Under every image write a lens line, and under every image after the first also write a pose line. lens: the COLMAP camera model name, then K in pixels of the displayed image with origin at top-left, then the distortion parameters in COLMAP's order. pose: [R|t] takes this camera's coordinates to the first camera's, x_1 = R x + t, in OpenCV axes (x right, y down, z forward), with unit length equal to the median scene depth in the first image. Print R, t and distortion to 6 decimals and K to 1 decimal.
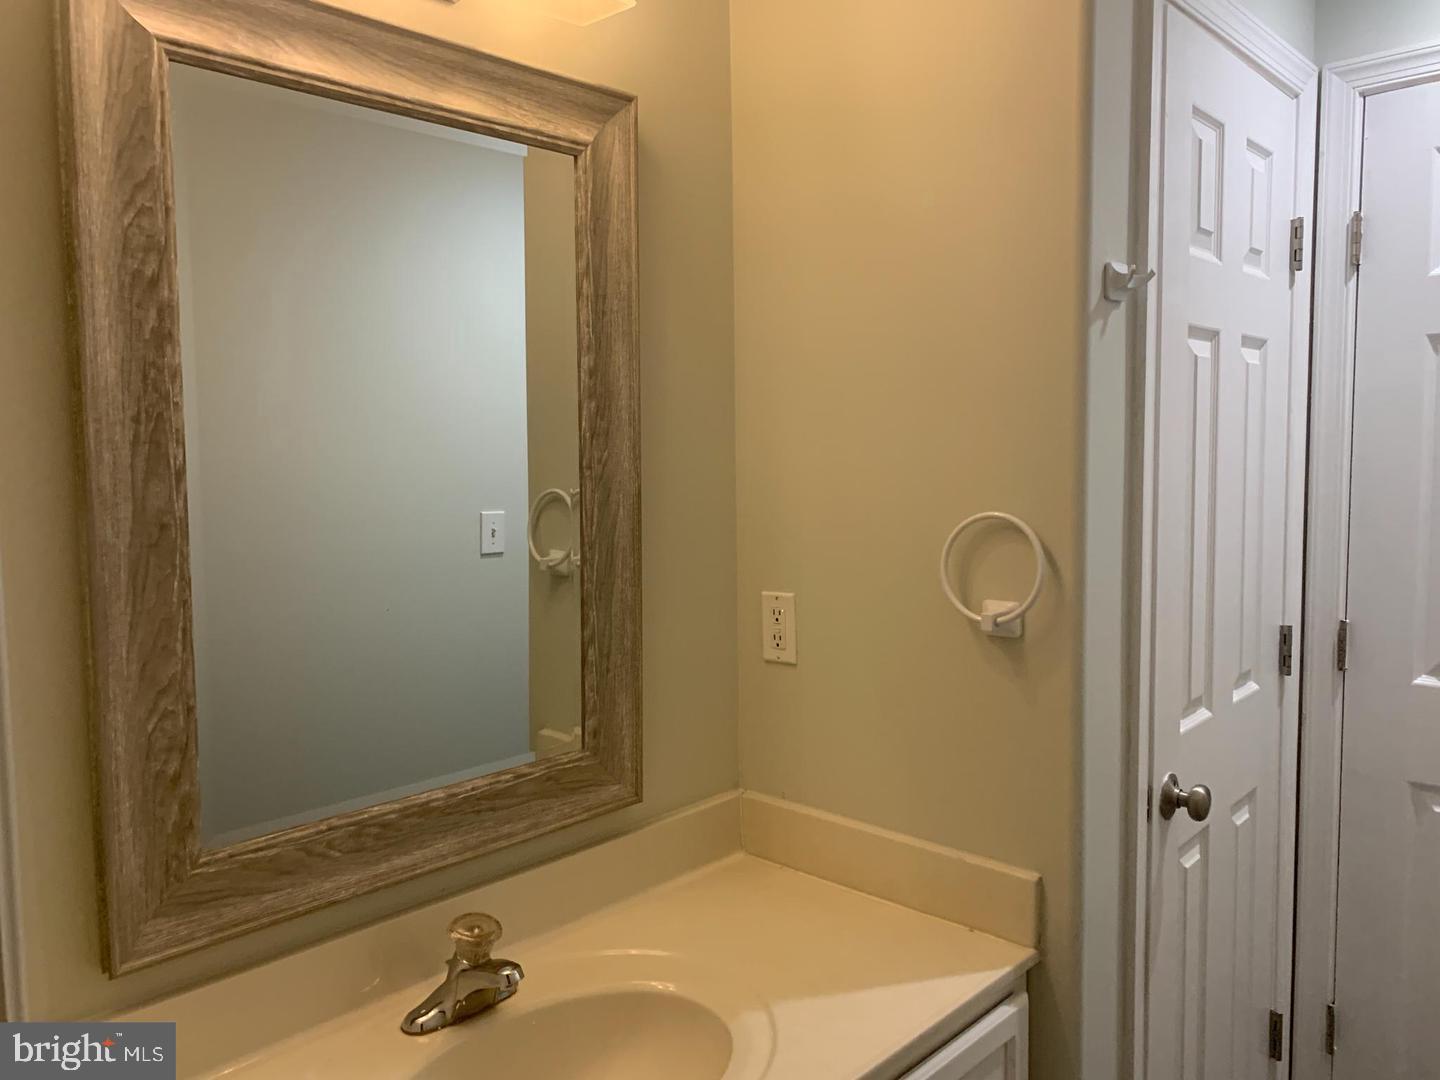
lens RADIAL K [[1093.4, 0, 720.0], [0, 1093.4, 540.0], [0, 0, 1]] dist [0.055275, -0.061669]
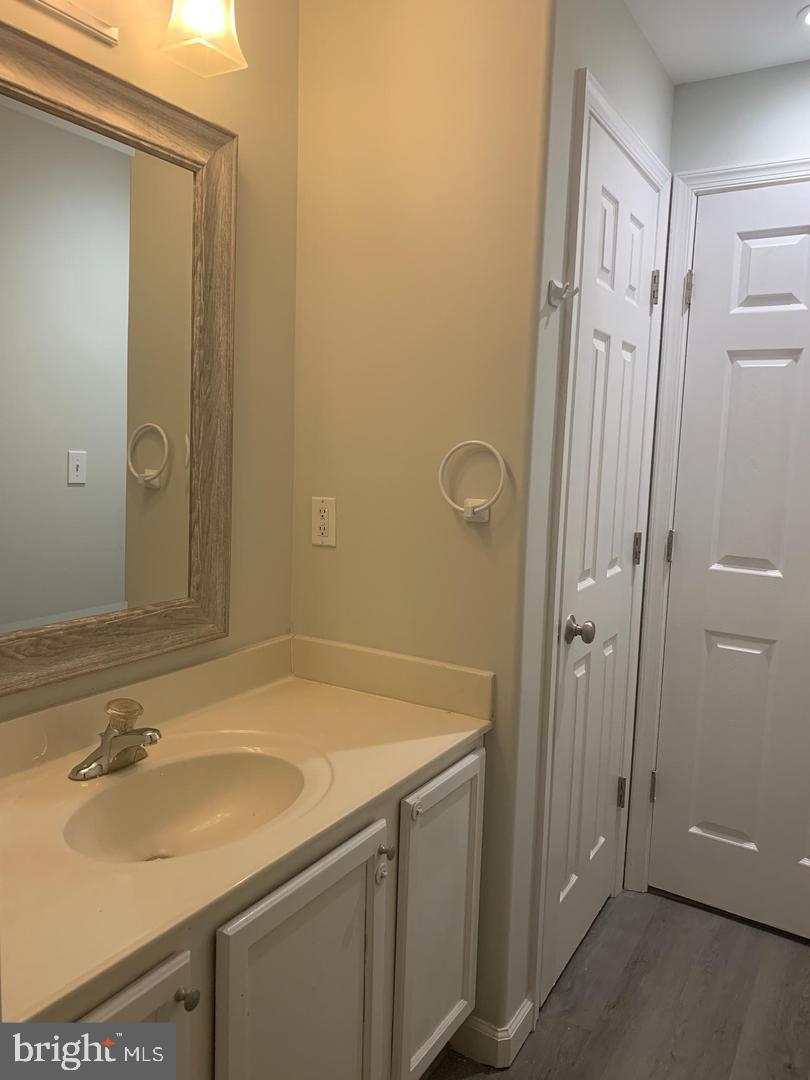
lens RADIAL K [[830.4, 0, 405.0], [0, 830.4, 540.0], [0, 0, 1]] dist [0.018807, 0.007145]
pose [[0.976150, 0.020436, 0.216132, -0.087659], [-0.028855, 0.998940, 0.035867, 0.071097], [-0.215170, -0.041248, 0.975705, -0.109910]]
